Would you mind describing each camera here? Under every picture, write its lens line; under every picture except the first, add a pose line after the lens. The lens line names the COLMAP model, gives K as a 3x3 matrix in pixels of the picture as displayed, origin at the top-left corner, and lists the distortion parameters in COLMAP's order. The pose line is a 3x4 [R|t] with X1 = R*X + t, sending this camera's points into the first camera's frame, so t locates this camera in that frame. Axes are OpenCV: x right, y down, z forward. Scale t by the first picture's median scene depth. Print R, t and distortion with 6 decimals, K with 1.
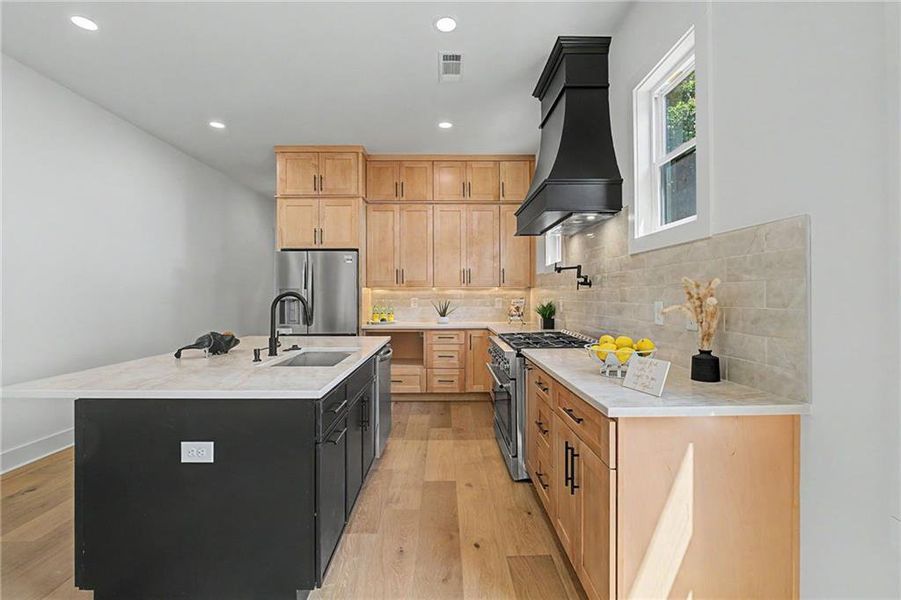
lens RADIAL K [[399.4, 0, 446.6], [0, 399.4, 297.4], [0, 0, 1]] dist [-0.007637, 0.002120]
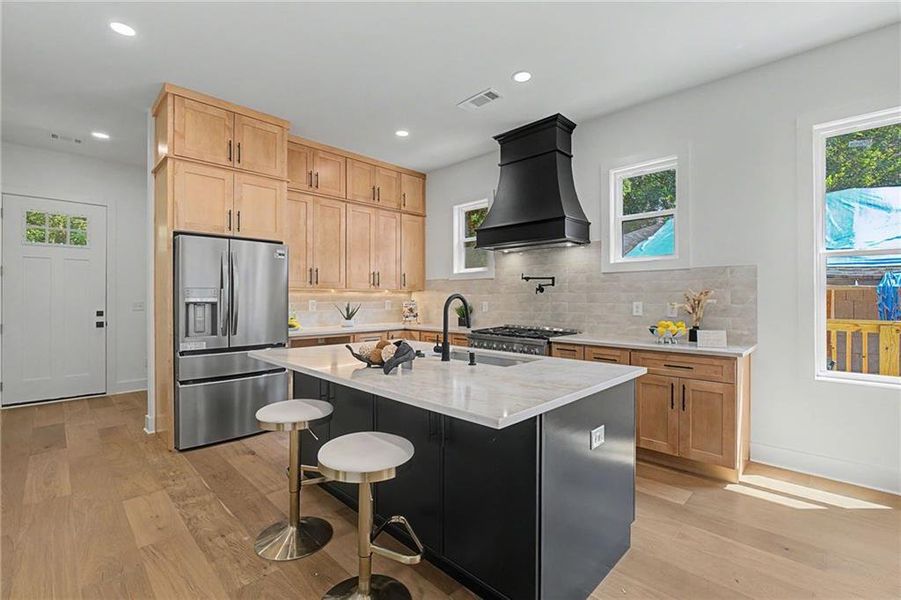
lens RADIAL K [[399.4, 0, 445.0], [0, 399.4, 300.7], [0, 0, 1]] dist [-0.007637, 0.002120]
pose [[0.716810, -0.000866, 0.697269, -0.565602], [-0.000111, 0.999999, 0.001356, 0.001114], [-0.697269, -0.001049, 0.716809, 0.157327]]
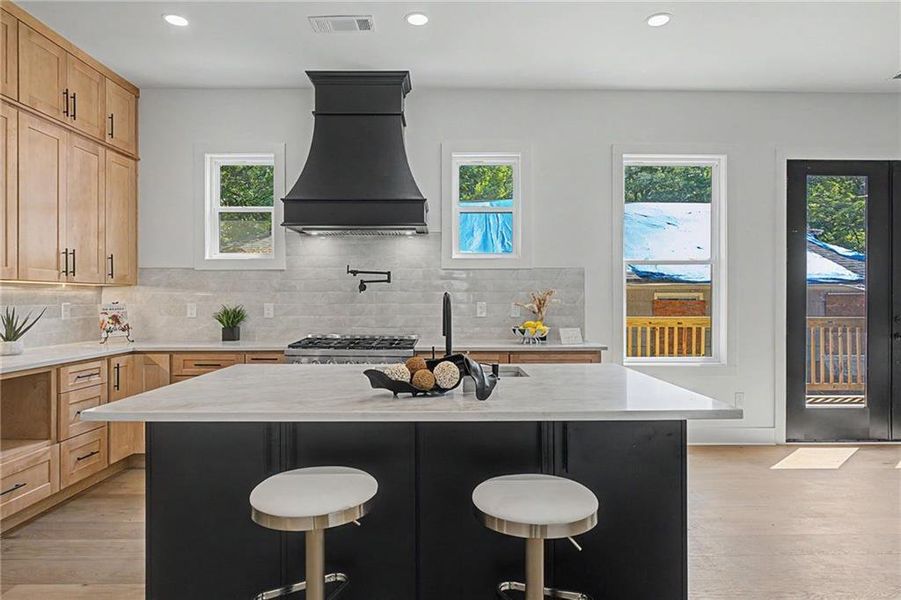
lens RADIAL K [[532.5, 0, 443.7], [0, 532.5, 298.6], [0, 0, 1]] dist [-0.001980, -0.002137]
pose [[0.009309, 0.001459, 0.999956, -0.715109], [0.003823, 0.999992, -0.001494, -0.000650], [-0.999949, 0.003837, 0.009304, 0.509621]]
